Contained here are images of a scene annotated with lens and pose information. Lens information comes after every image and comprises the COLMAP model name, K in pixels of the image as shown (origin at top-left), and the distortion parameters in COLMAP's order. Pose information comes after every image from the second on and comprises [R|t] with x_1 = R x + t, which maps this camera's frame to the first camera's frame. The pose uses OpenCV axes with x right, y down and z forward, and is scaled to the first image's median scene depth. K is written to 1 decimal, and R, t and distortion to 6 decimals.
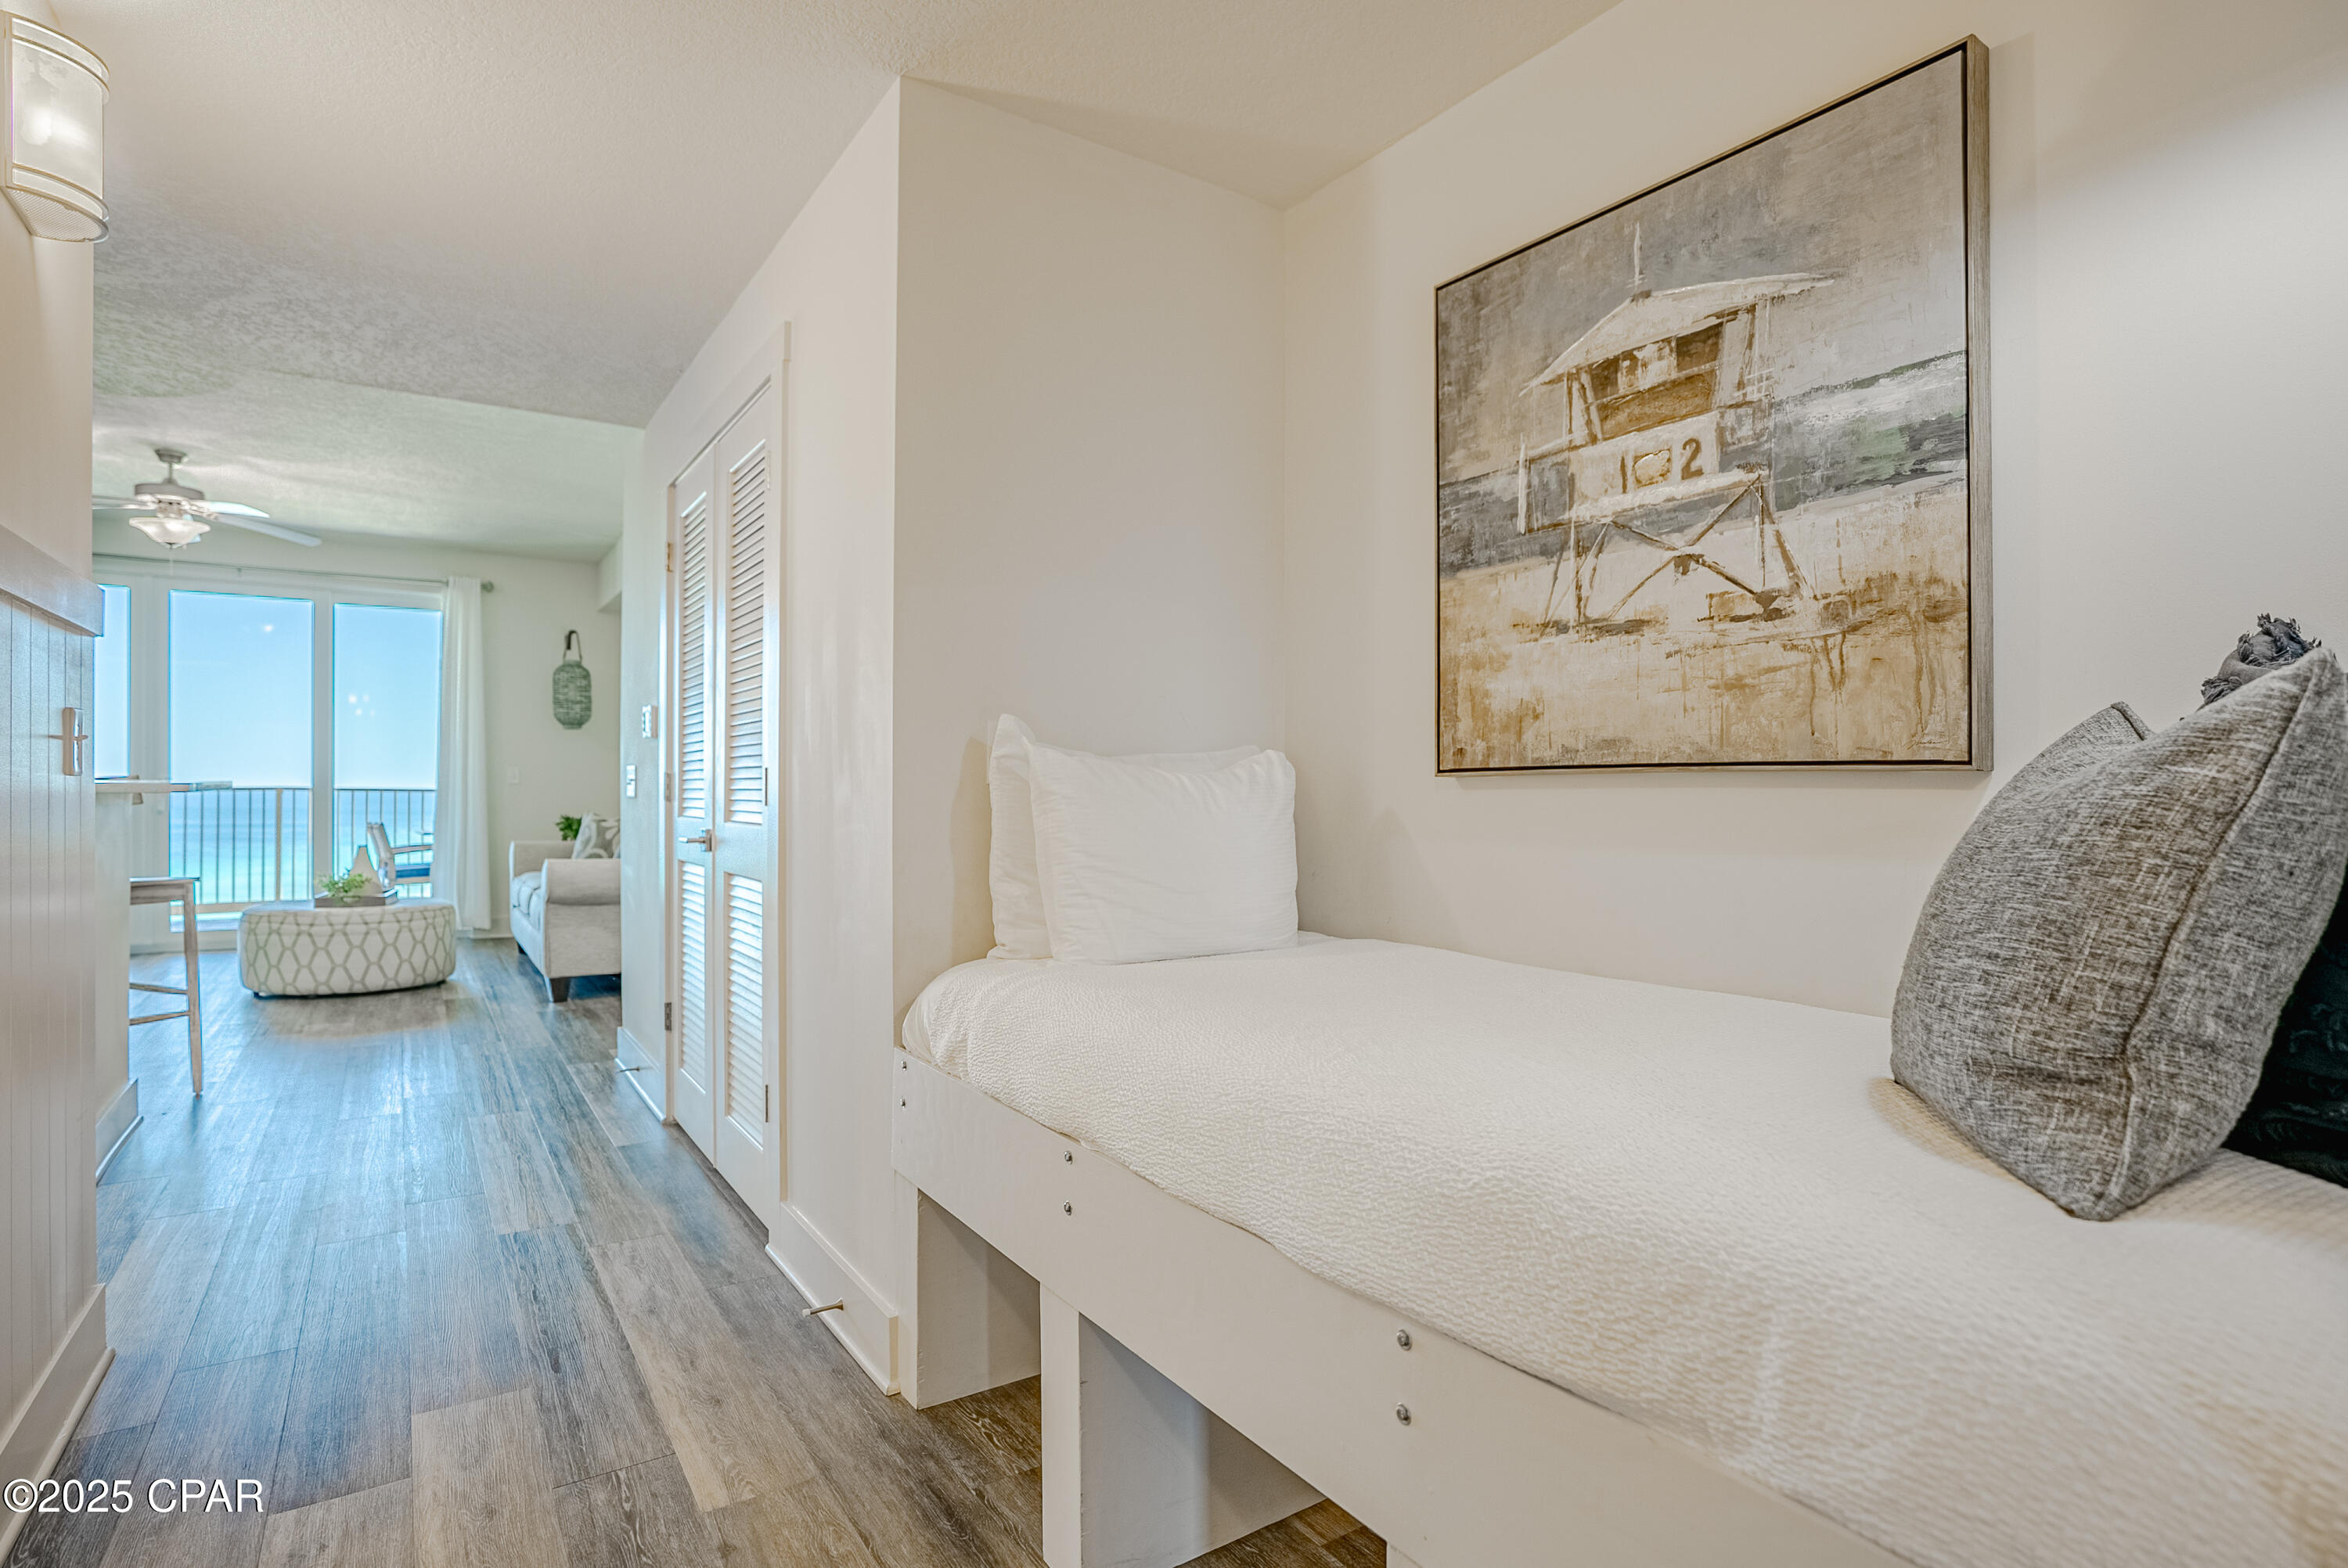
lens RADIAL K [[1187.4, 0, 1202.9], [0, 1187.4, 795.5], [0, 0, 1]] dist [-0.068197, 0.029701]
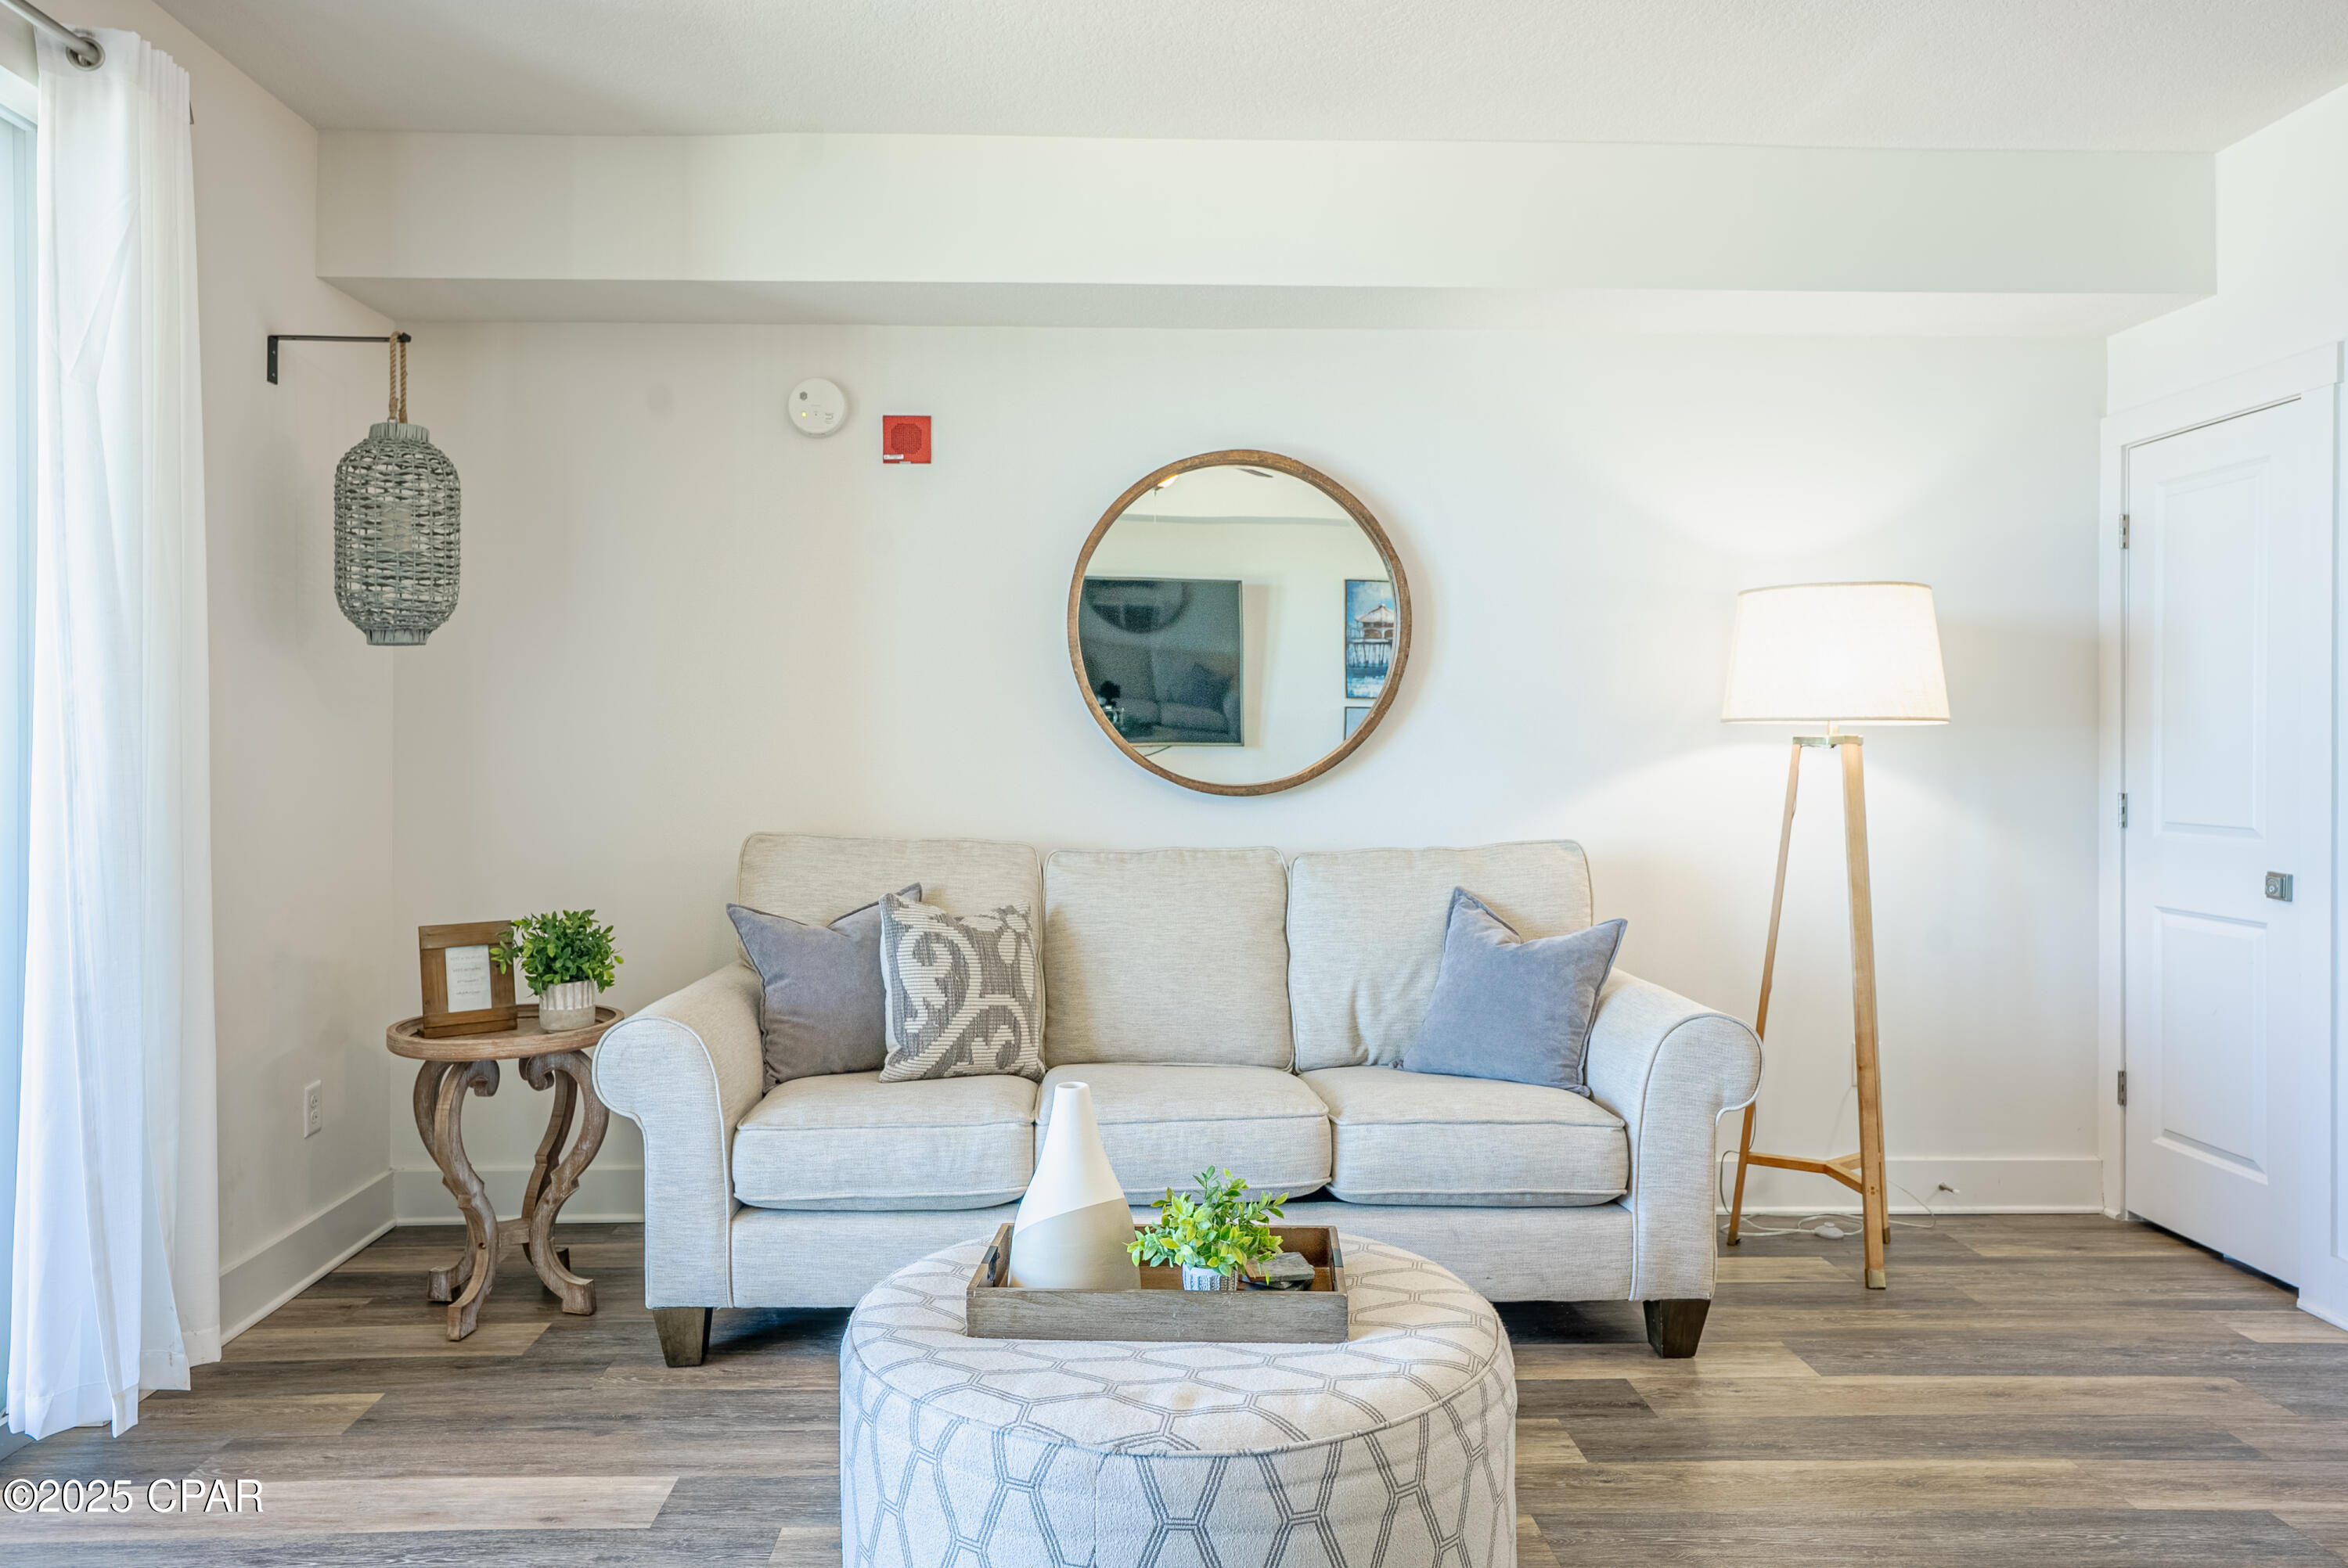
lens RADIAL K [[1566.3, 0, 1143.5], [0, 1566.3, 746.1], [0, 0, 1]] dist [-0.036383, 0.046214]
pose [[0.547585, -0.003437, 0.836743, -1.633929], [0.006481, 0.999979, -0.000134, -0.058109], [-0.836725, 0.005496, 0.547596, 1.245984]]
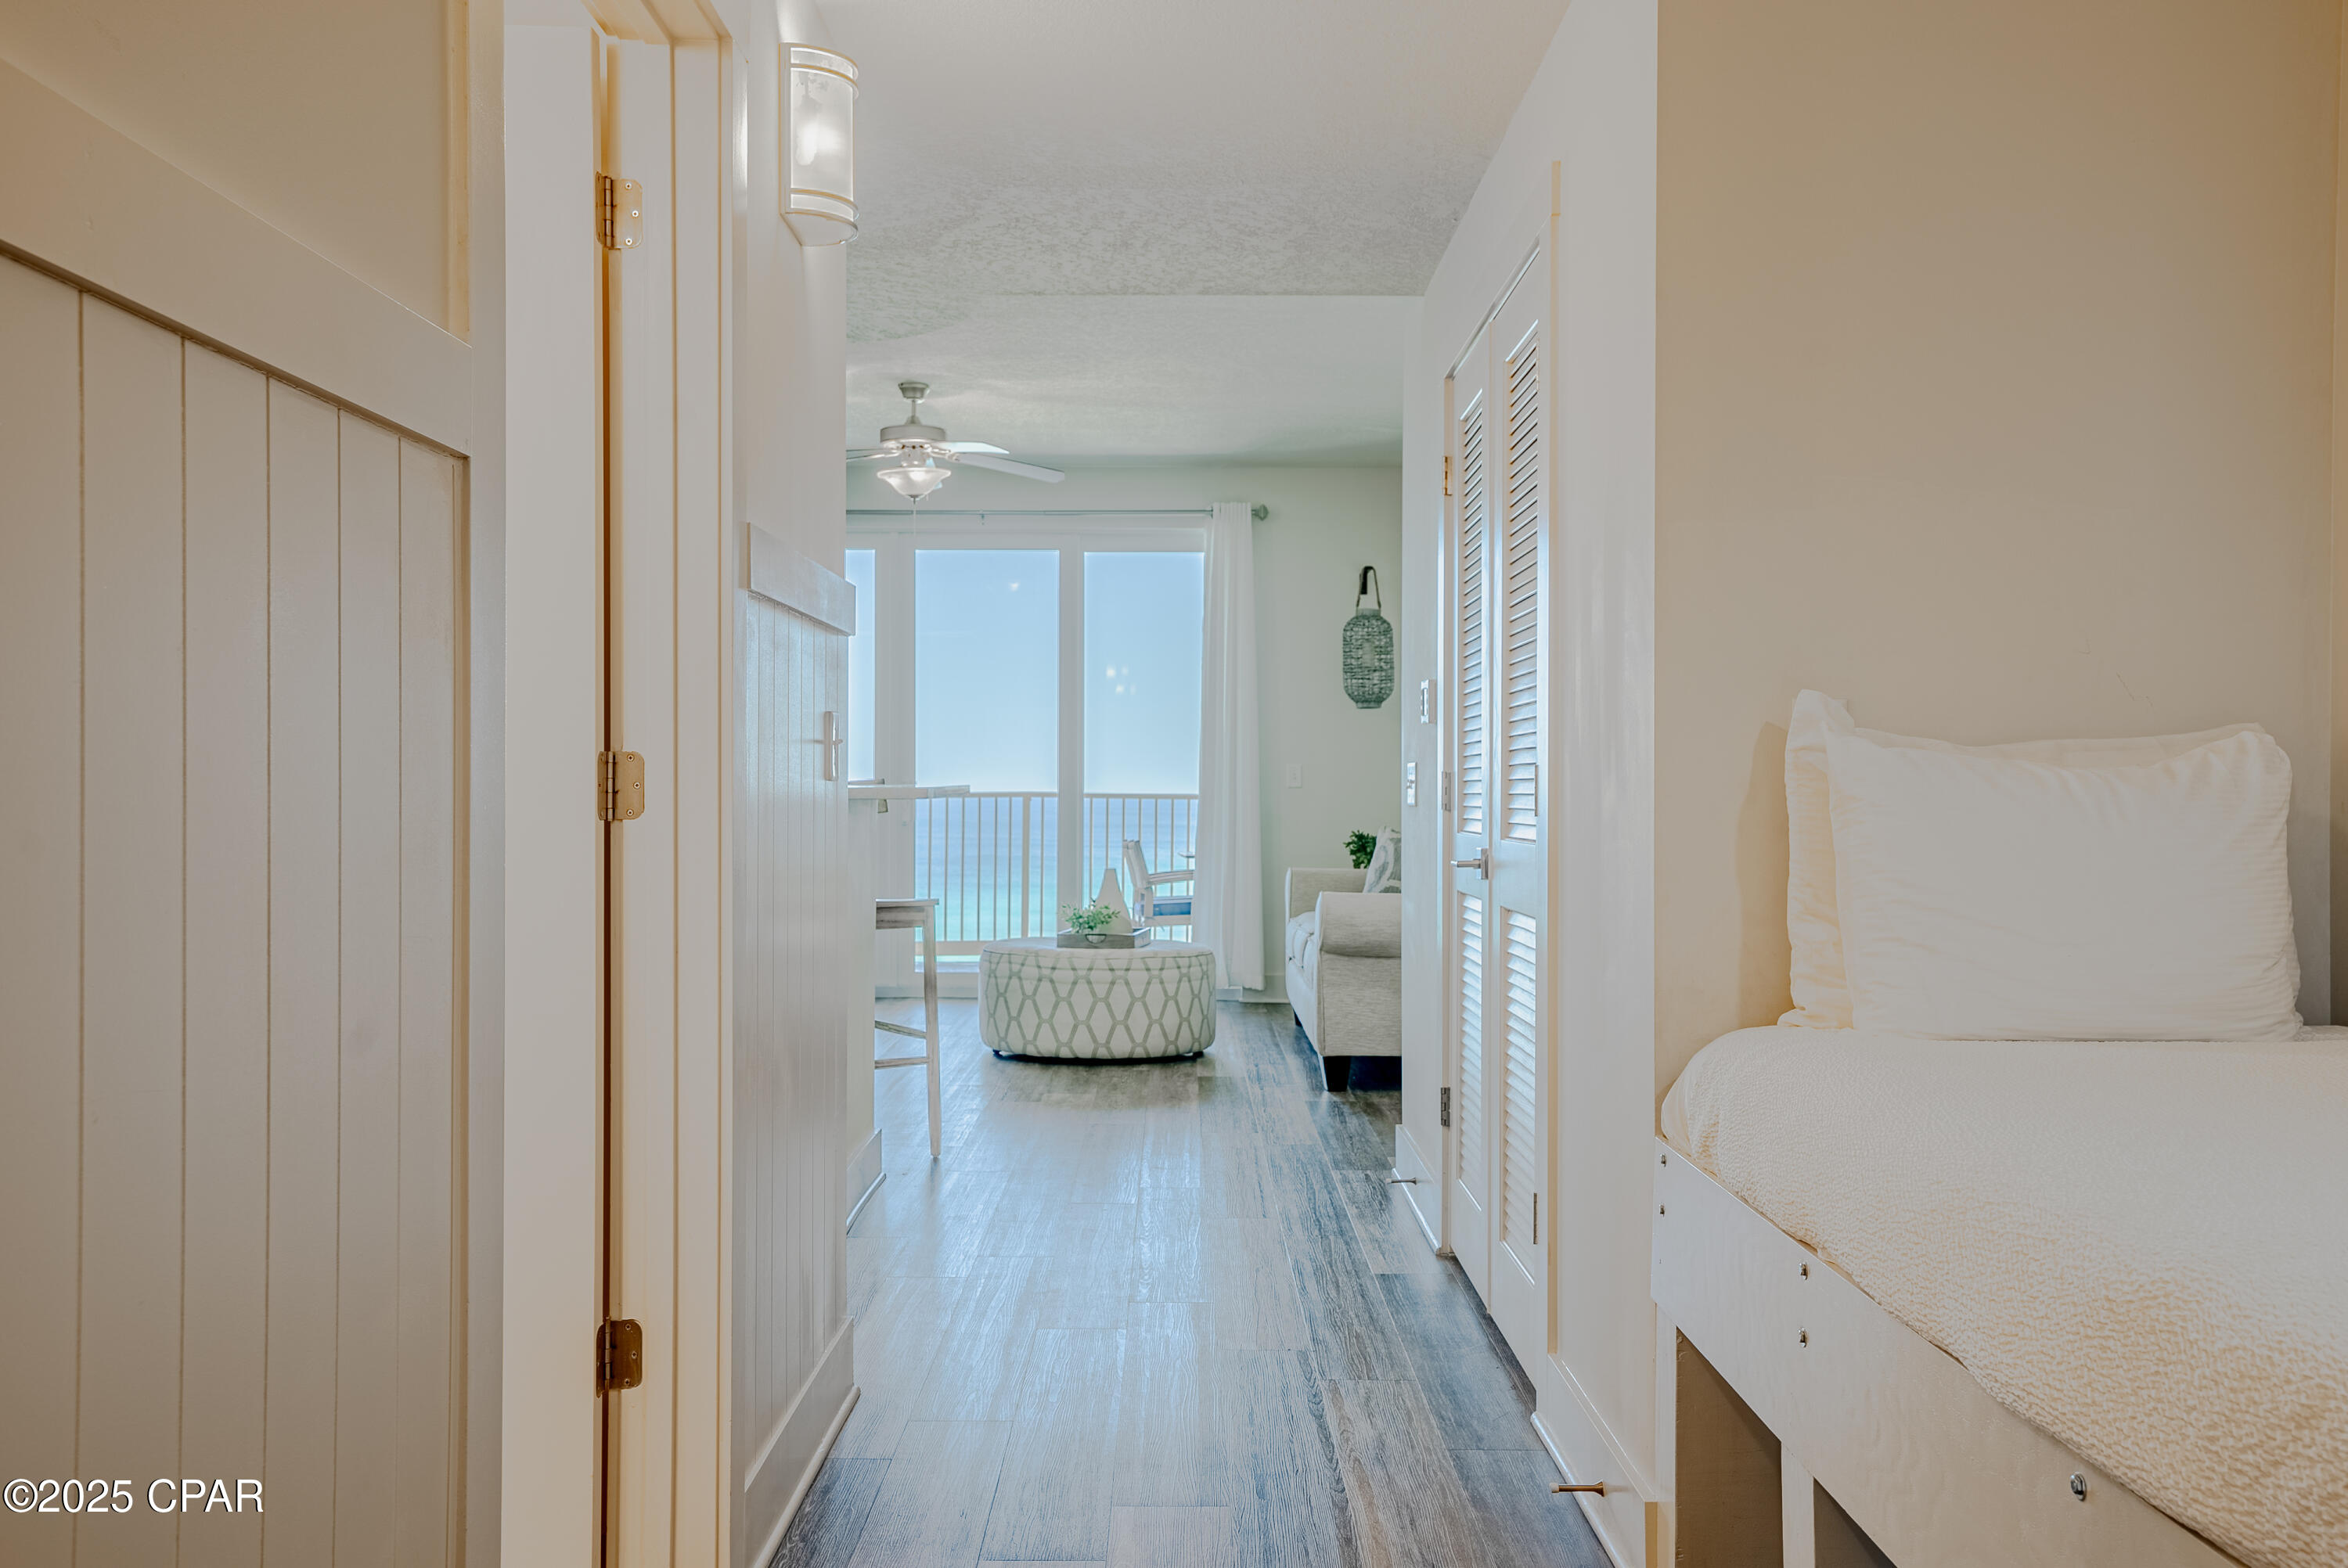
lens RADIAL K [[2039.9, 0, 1174.0], [0, 2039.9, 784.0], [0, 0, 1]] dist [0.005005, 0.011267]
pose [[0.820328, -0.004453, -0.571876, 0.125856], [-0.001463, 0.999950, -0.009885, 0.000903], [0.571891, 0.008946, 0.820281, -0.133696]]
